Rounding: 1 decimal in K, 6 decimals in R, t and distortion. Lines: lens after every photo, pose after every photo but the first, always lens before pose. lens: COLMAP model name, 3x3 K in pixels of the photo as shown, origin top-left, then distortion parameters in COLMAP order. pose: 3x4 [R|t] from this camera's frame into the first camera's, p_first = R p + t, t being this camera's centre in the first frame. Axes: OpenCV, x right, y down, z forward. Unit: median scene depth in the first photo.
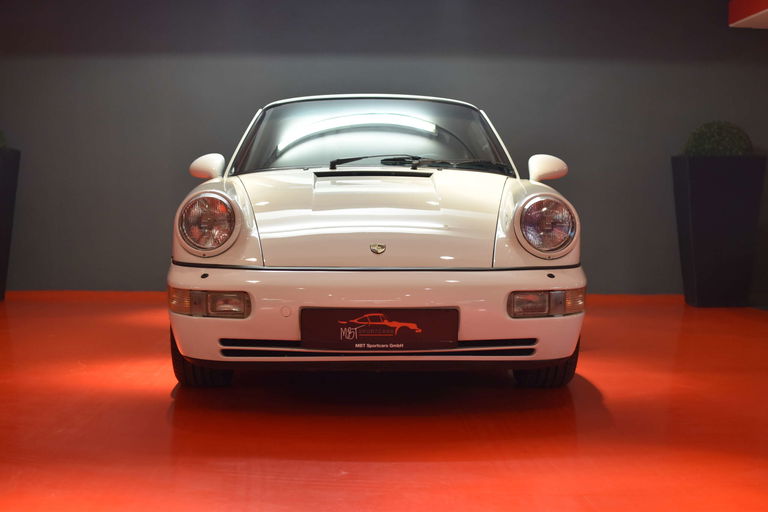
lens RADIAL K [[1175.7, 0, 384.0], [0, 1175.7, 256.0], [0, 0, 1]] dist [-0.168333, 0.025683]
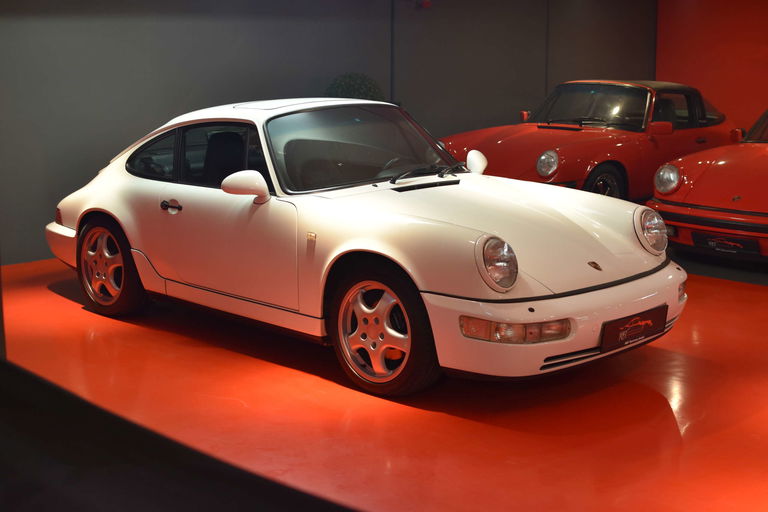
lens RADIAL K [[1175.7, 0, 384.0], [0, 1175.7, 256.0], [0, 0, 1]] dist [-0.168333, 0.025683]
pose [[0.738770, -0.134431, 0.660415, -1.024460], [0.049254, 0.988054, 0.146026, -0.216159], [-0.672156, -0.075351, 0.736566, 0.193361]]
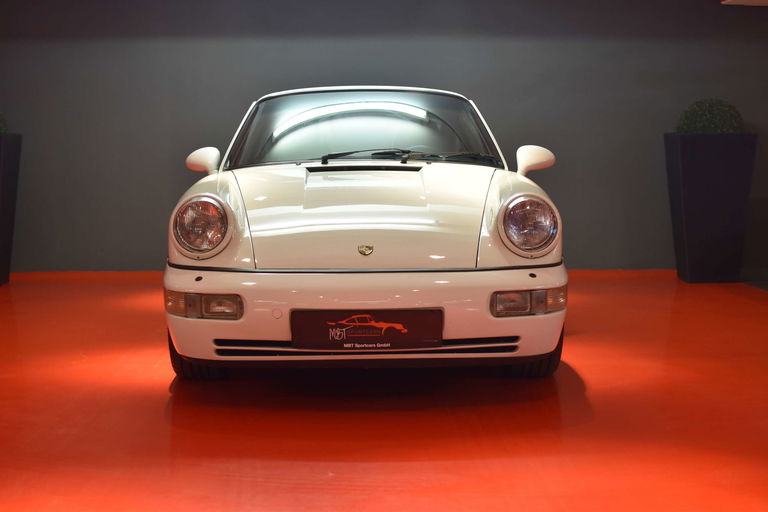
lens RADIAL K [[1175.7, 0, 384.0], [0, 1175.7, 256.0], [0, 0, 1]] dist [-0.168333, 0.025683]
pose [[0.999945, -0.009159, -0.005074, 0.015936], [0.009337, 0.999298, 0.036278, -0.037656], [0.004738, -0.036323, 0.999329, -0.034339]]
